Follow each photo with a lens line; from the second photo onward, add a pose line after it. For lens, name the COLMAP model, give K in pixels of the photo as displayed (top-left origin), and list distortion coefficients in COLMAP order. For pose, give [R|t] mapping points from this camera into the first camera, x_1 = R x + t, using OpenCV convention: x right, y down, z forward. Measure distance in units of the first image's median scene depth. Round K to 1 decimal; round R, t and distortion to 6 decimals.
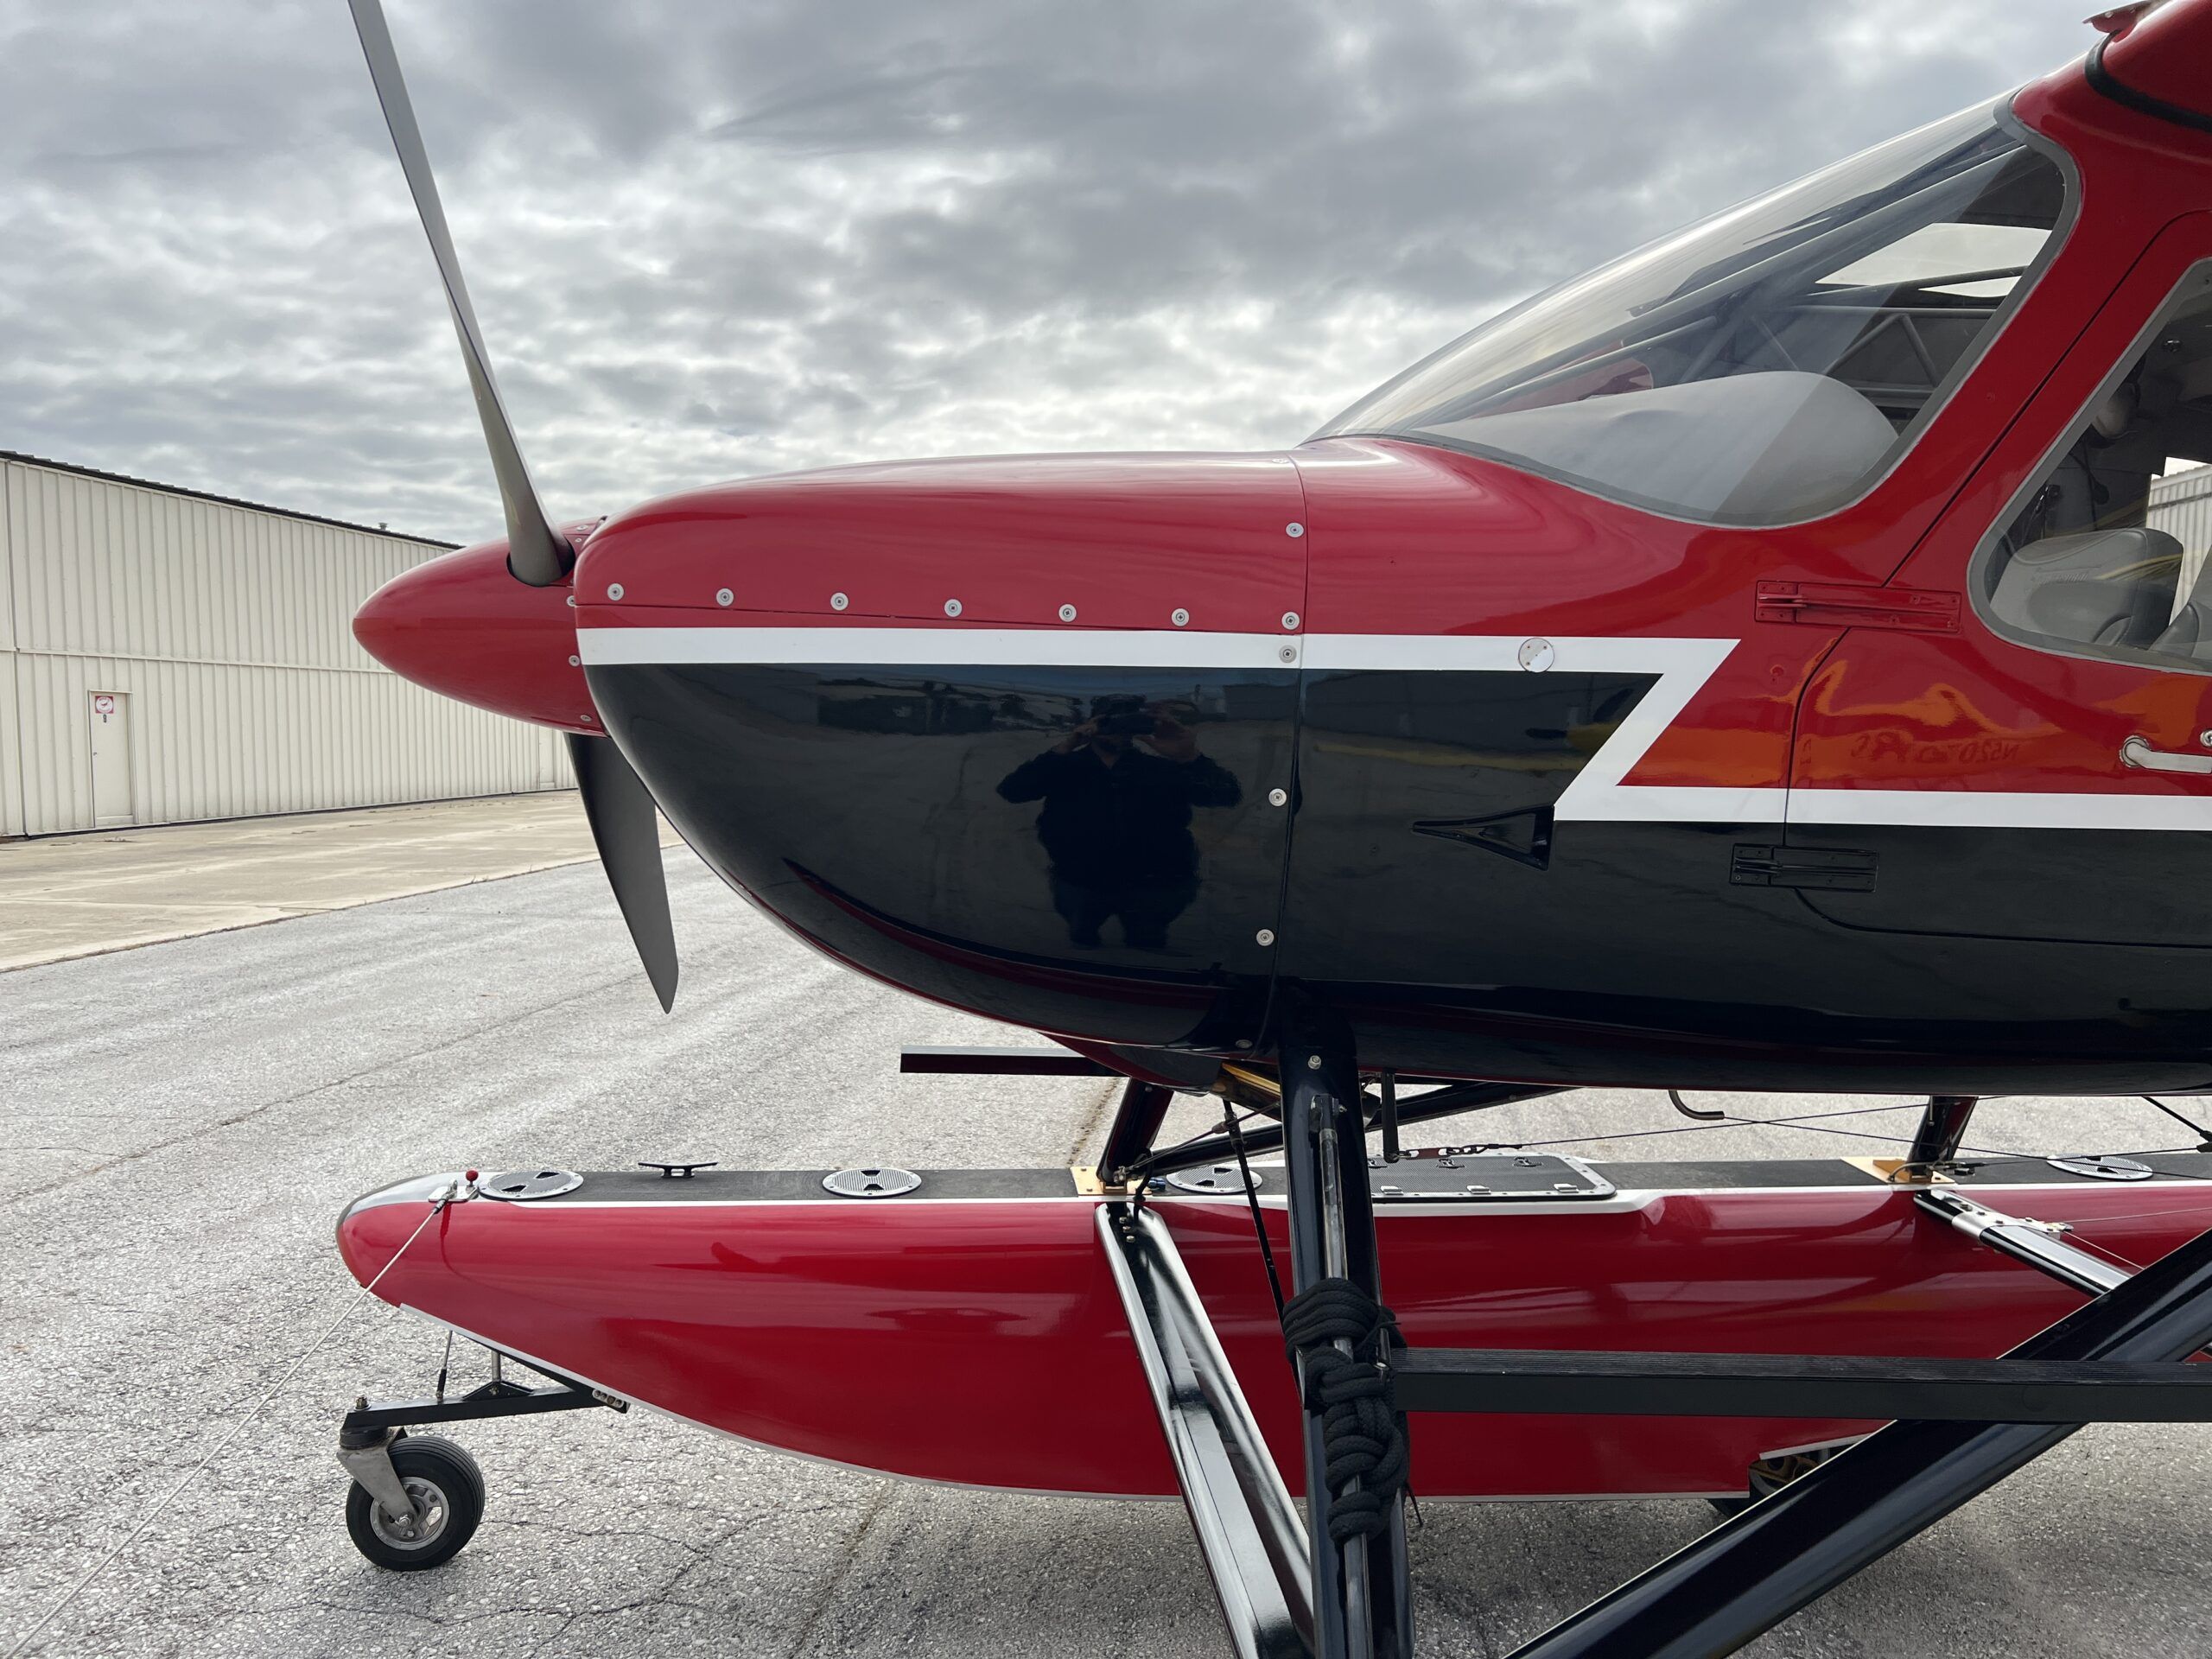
lens RADIAL K [[1664.8, 0, 1102.1], [0, 1664.8, 837.6], [0, 0, 1]] dist [0.054189, -0.064495]
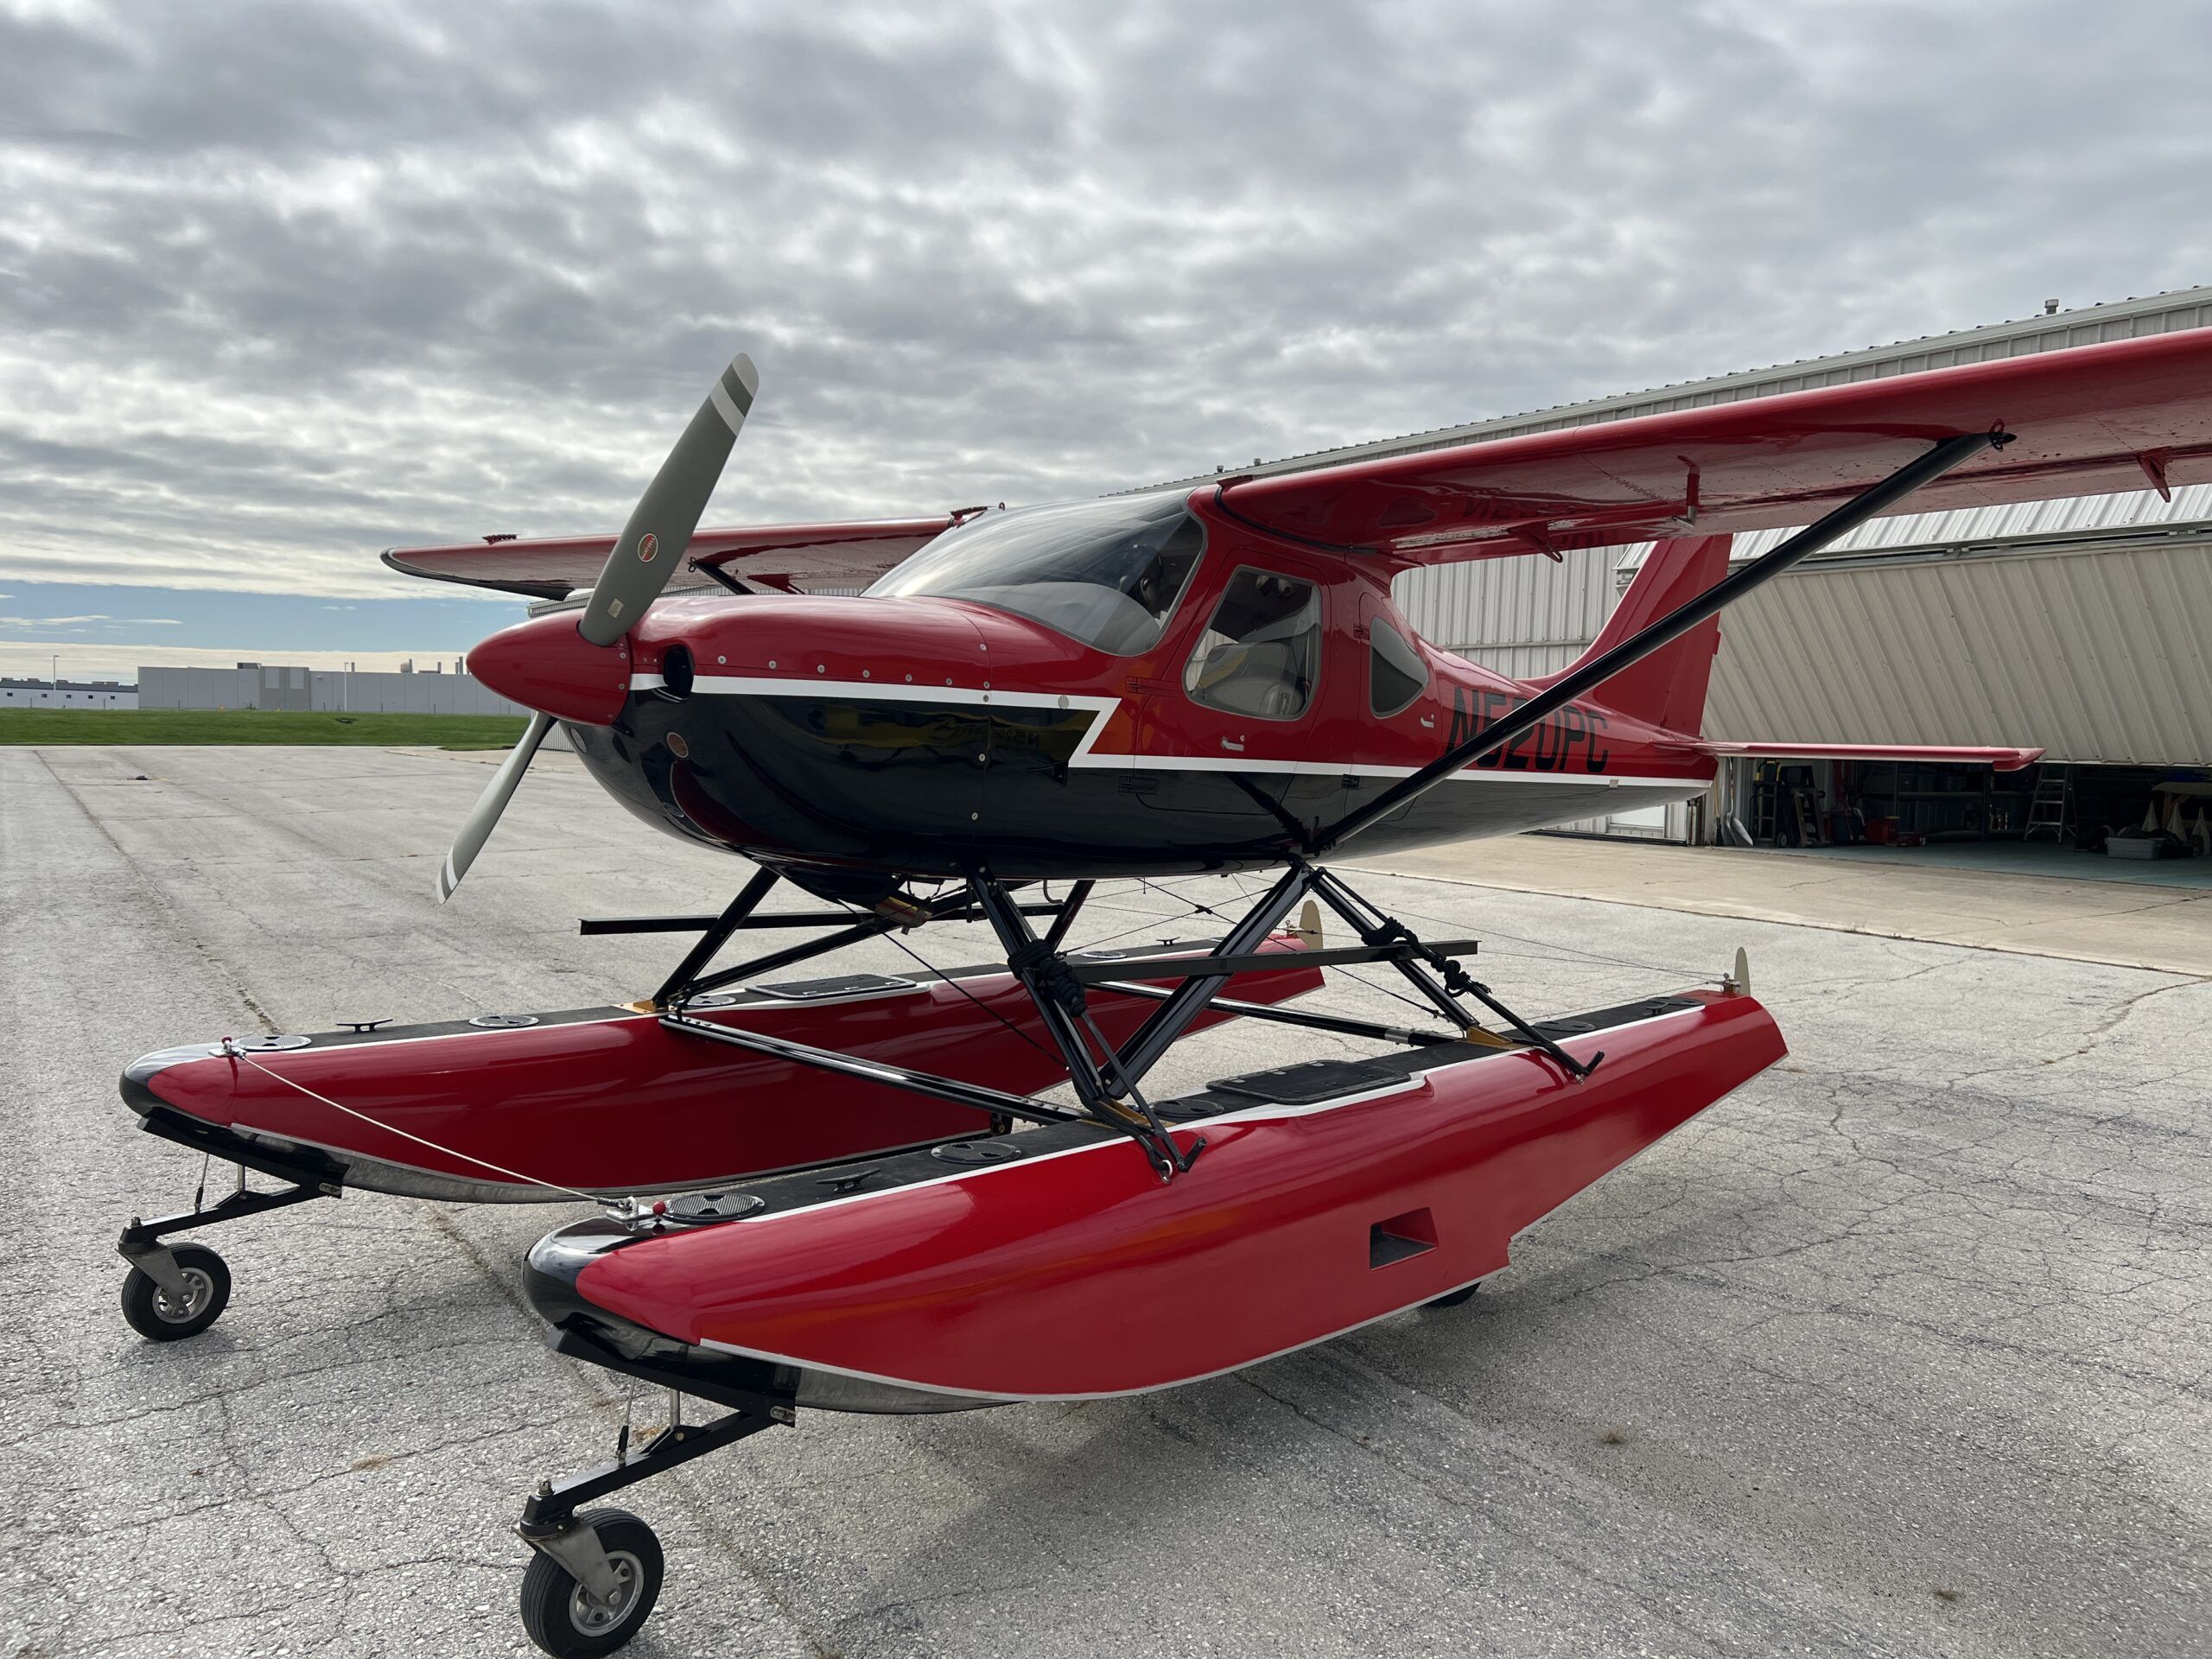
lens RADIAL K [[1664.8, 0, 1131.5], [0, 1664.8, 849.9], [0, 0, 1]] dist [0.054189, -0.064495]
pose [[0.748448, -0.032973, 0.662373, -0.726102], [0.024817, 0.999456, 0.021711, 0.033641], [-0.662729, 0.000189, 0.748859, -0.517852]]
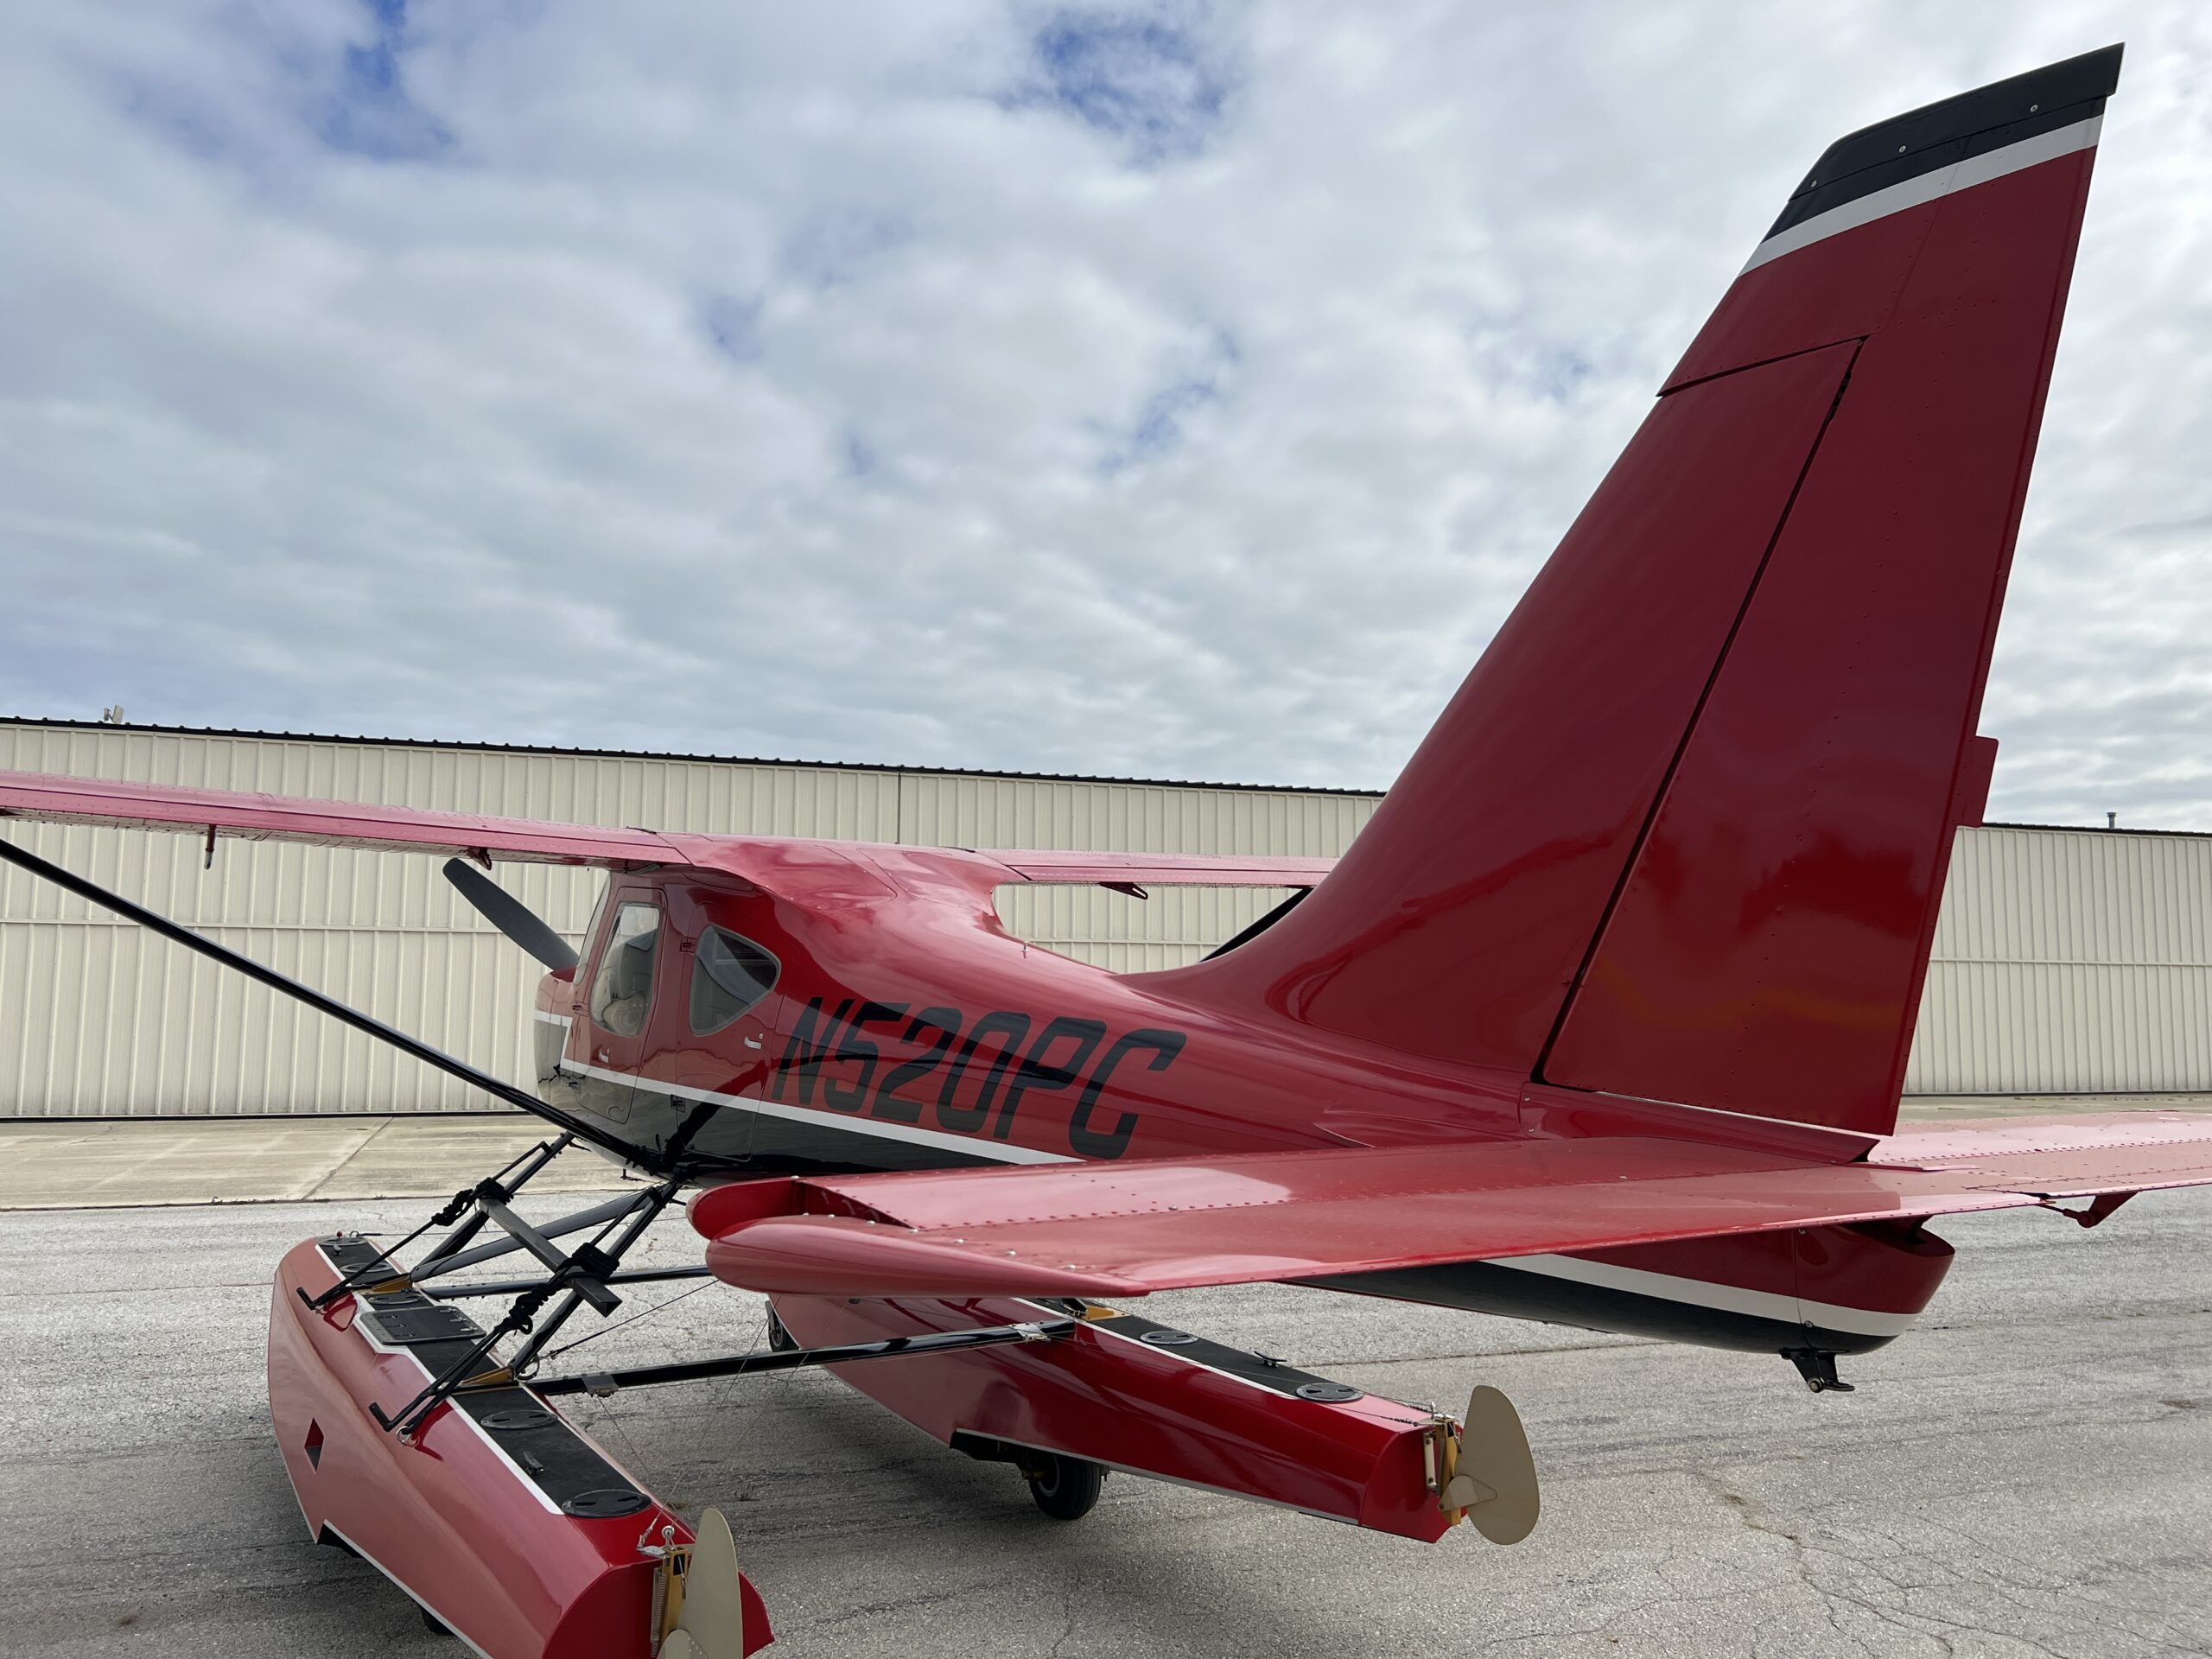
lens RADIAL K [[1664.8, 0, 1099.2], [0, 1664.8, 831.7], [0, 0, 1]] dist [0.054189, -0.064495]
pose [[0.441445, -0.079560, -0.893754, 2.208275], [-0.071909, 0.989721, -0.123620, -0.082023], [0.894402, 0.118841, 0.431186, 0.233610]]
